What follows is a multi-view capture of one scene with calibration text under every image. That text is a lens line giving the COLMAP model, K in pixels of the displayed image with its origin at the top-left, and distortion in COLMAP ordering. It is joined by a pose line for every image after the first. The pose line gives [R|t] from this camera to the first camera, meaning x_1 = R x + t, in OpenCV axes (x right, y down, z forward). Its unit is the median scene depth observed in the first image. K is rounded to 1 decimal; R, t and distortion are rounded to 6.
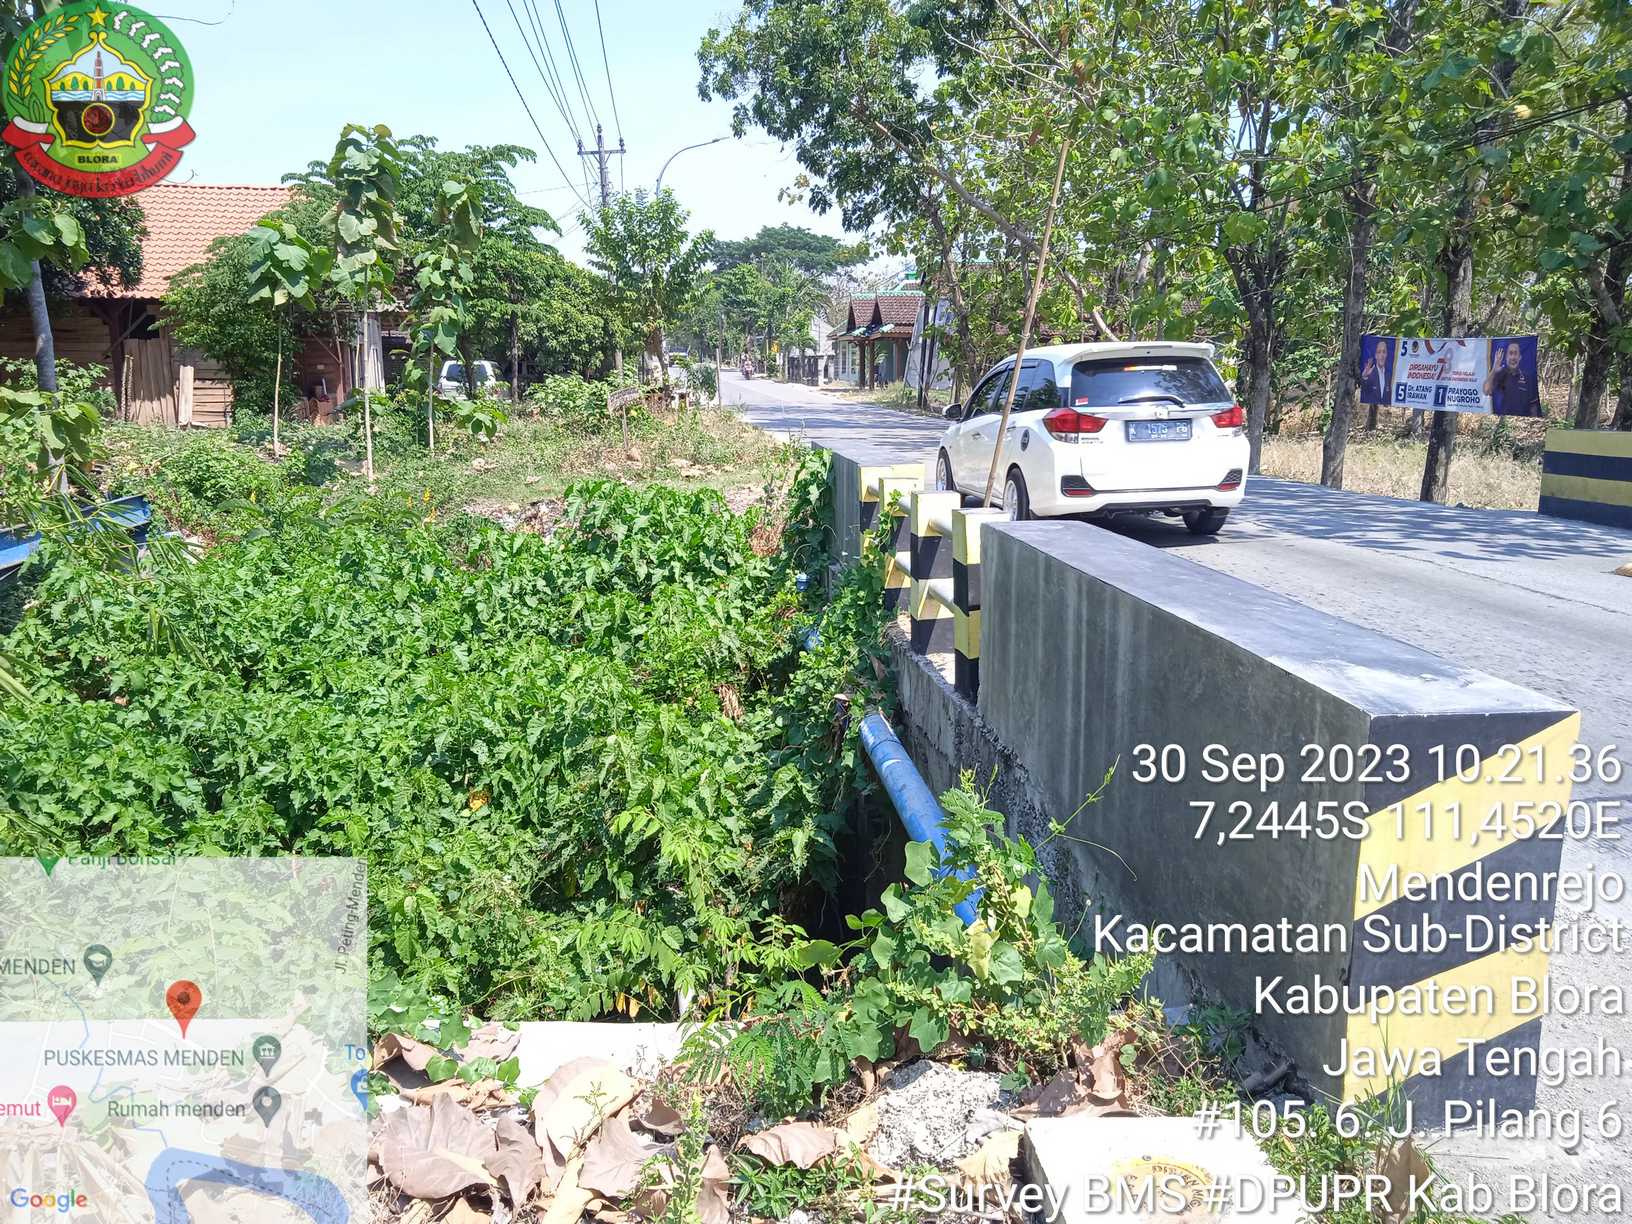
lens RADIAL K [[1371.4, 0, 816.2], [0, 1371.4, 619.1], [0, 0, 1]] dist [0.056863, -0.054530]
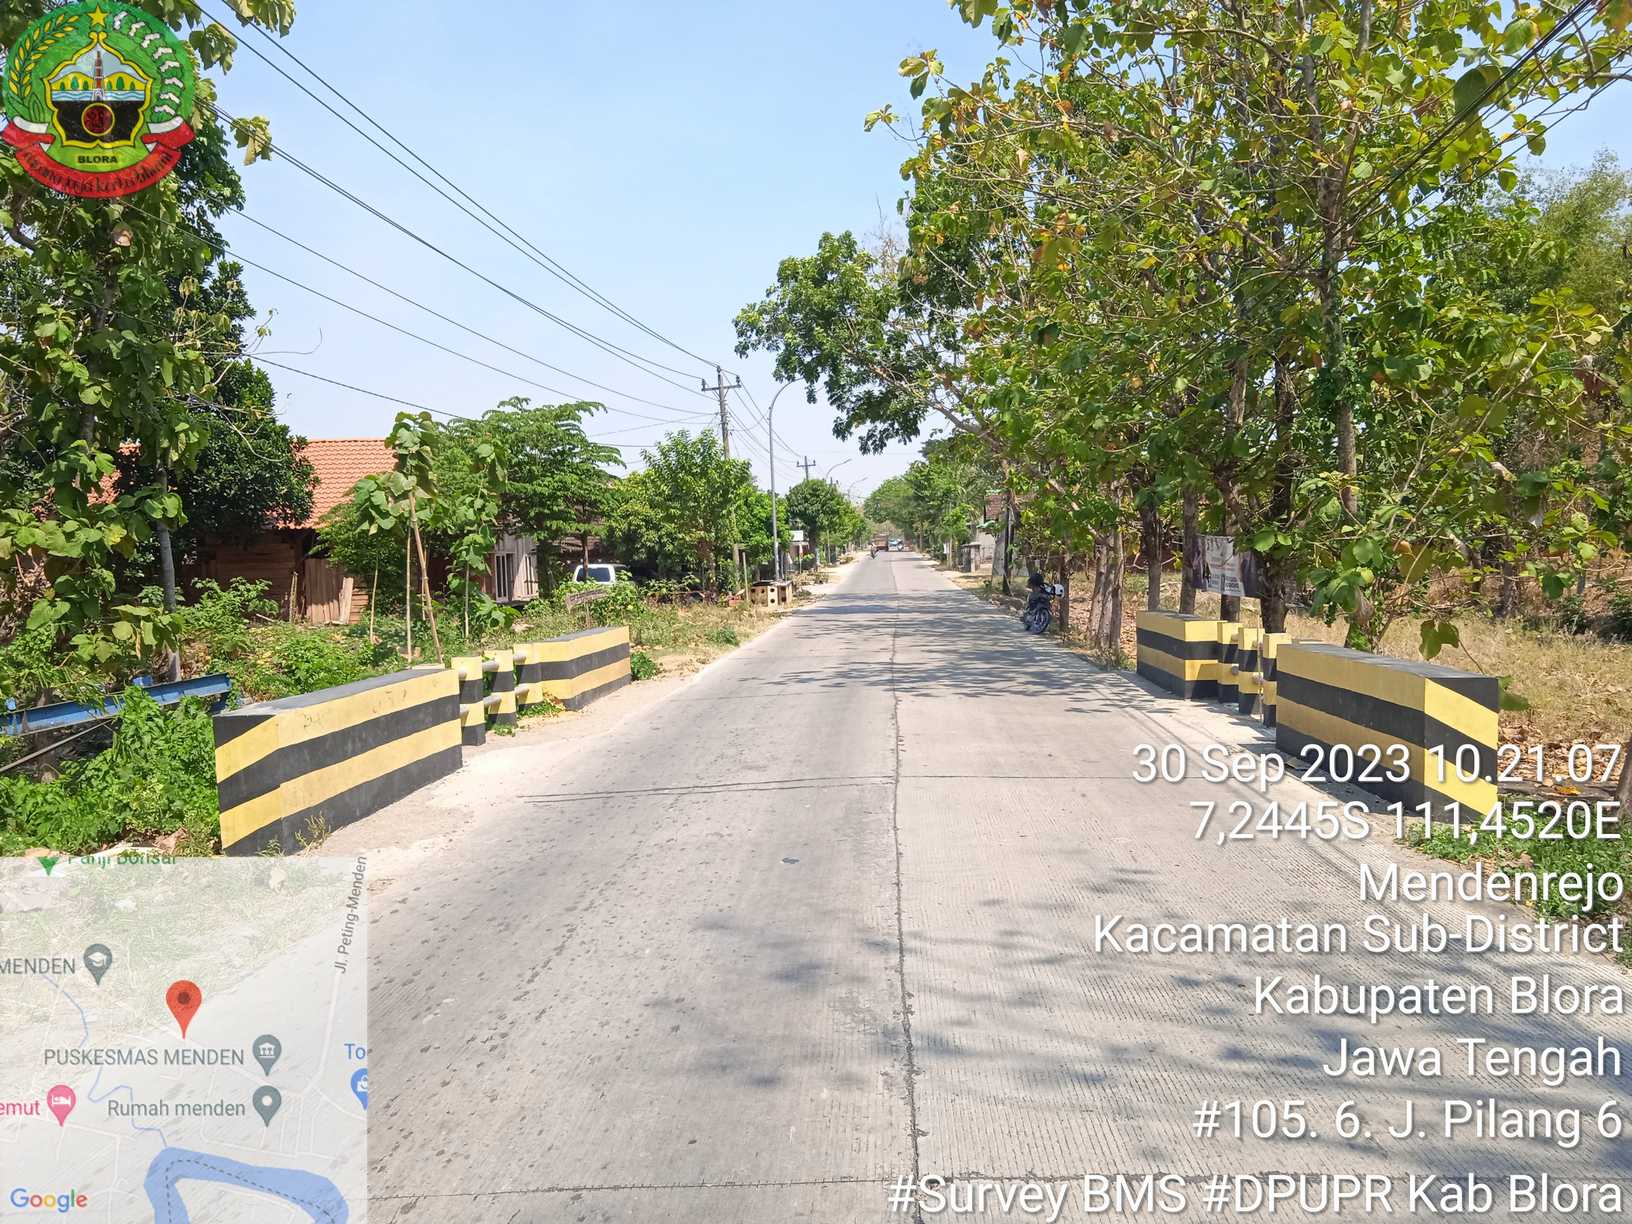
lens RADIAL K [[1371.4, 0, 814.6], [0, 1371.4, 602.2], [0, 0, 1]] dist [0.056863, -0.054530]
pose [[0.983419, -0.019632, -0.180281, 0.281890], [-0.006761, 0.989463, -0.144627, 0.031464], [0.181221, 0.143447, 0.972924, -0.232075]]
